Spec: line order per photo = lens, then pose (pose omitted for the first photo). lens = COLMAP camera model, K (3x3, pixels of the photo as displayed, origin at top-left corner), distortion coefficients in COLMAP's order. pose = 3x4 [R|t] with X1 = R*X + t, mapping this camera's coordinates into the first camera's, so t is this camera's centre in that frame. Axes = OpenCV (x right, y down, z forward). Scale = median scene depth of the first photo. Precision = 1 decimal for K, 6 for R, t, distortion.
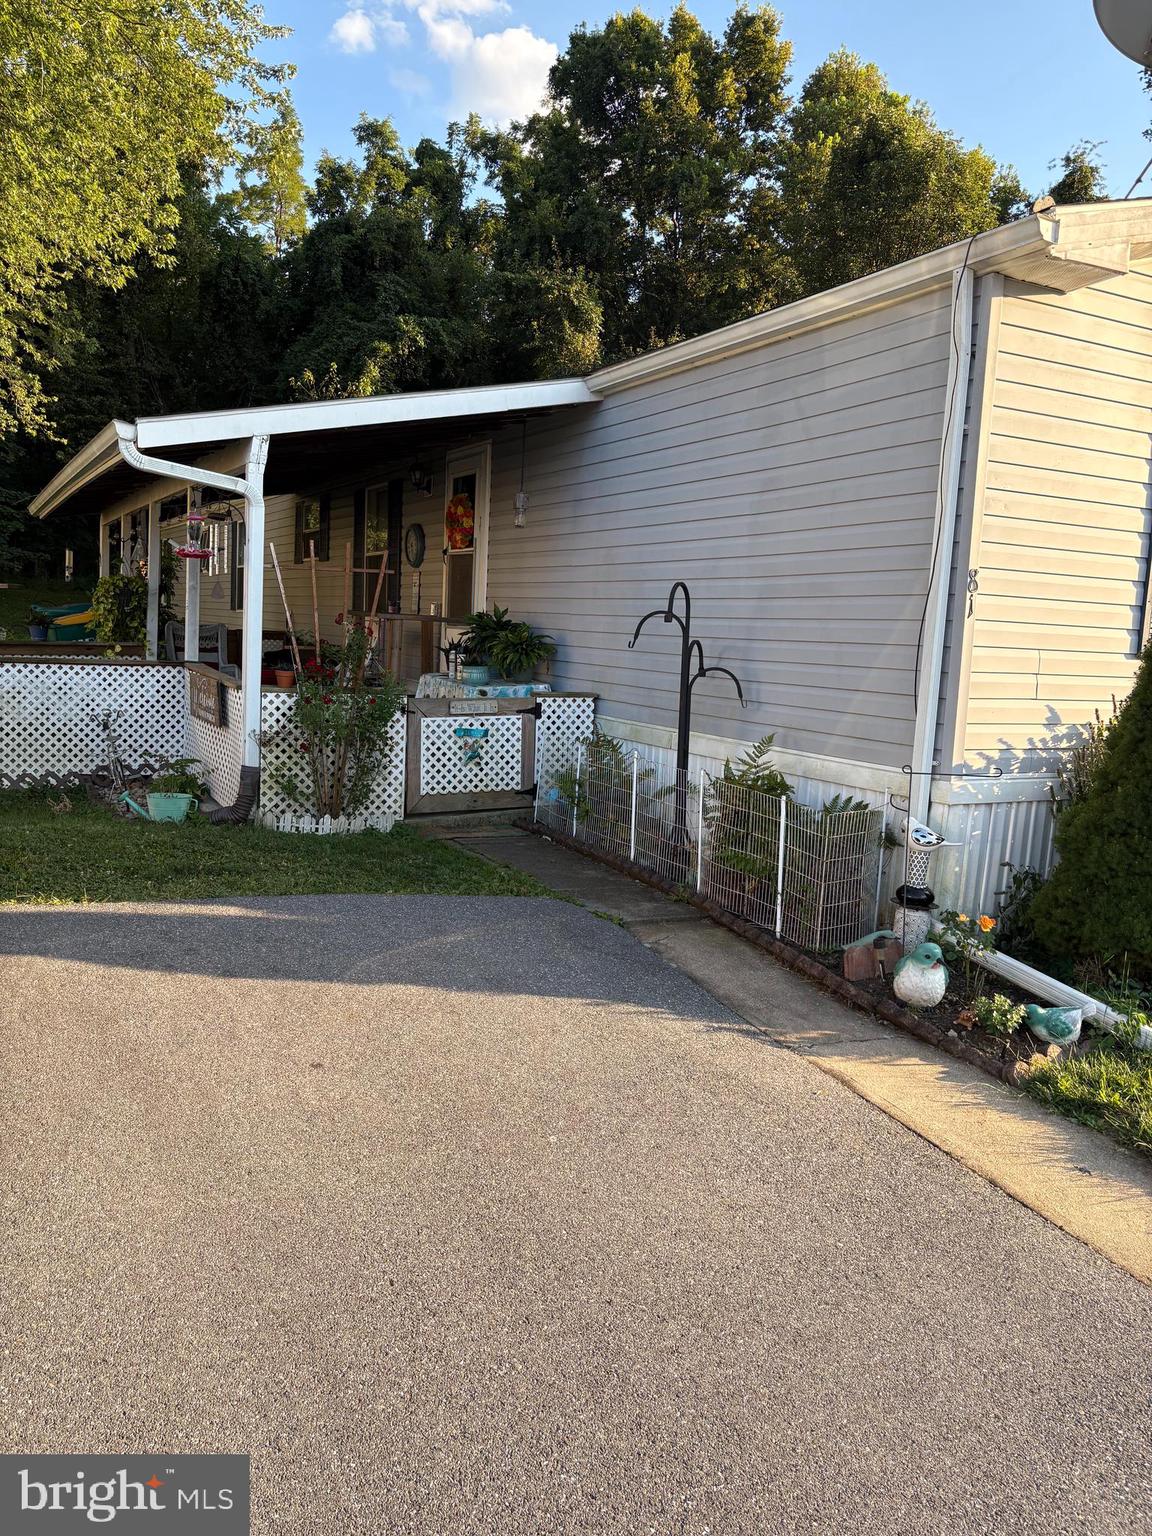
lens RADIAL K [[1161.2, 0, 572.8], [0, 1161.2, 756.1], [0, 0, 1]] dist [0.038855, -0.043614]
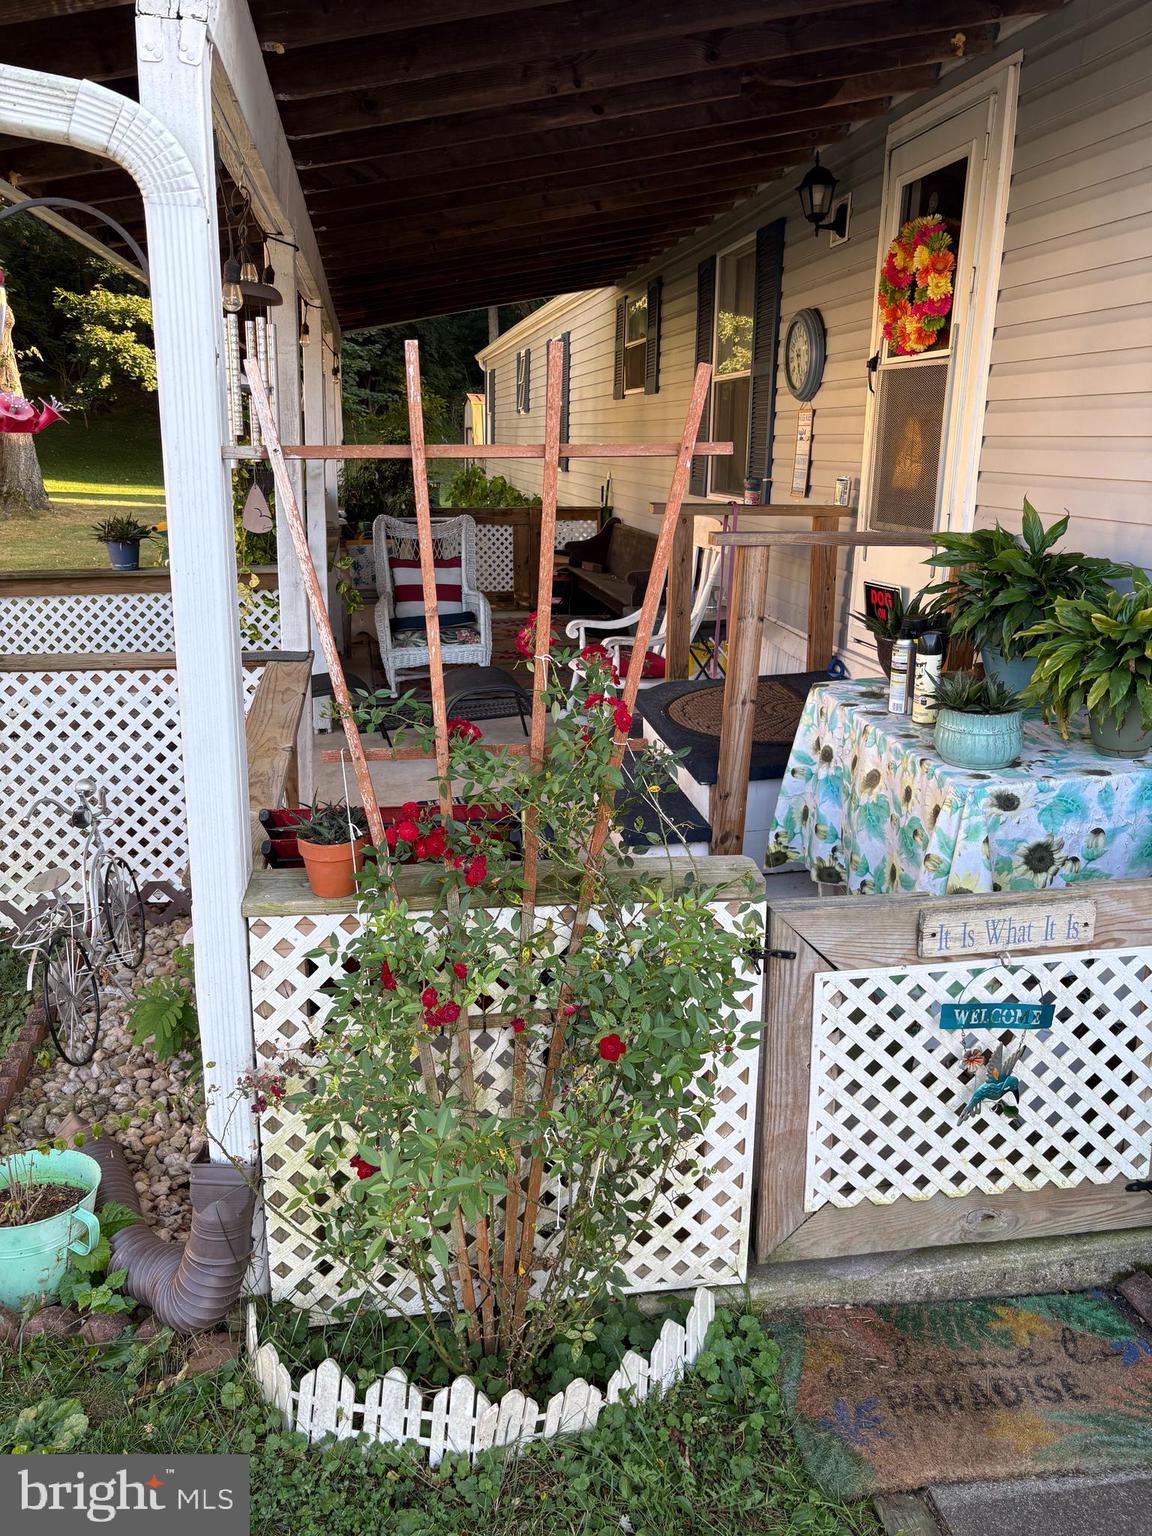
lens RADIAL K [[1161.2, 0, 562.8], [0, 1161.2, 758.6], [0, 0, 1]] dist [0.038855, -0.043614]
pose [[0.947272, 0.051226, -0.316308, -0.091334], [-0.004391, 0.989121, 0.147038, -0.113295], [0.320400, -0.137896, 0.937192, 0.646555]]
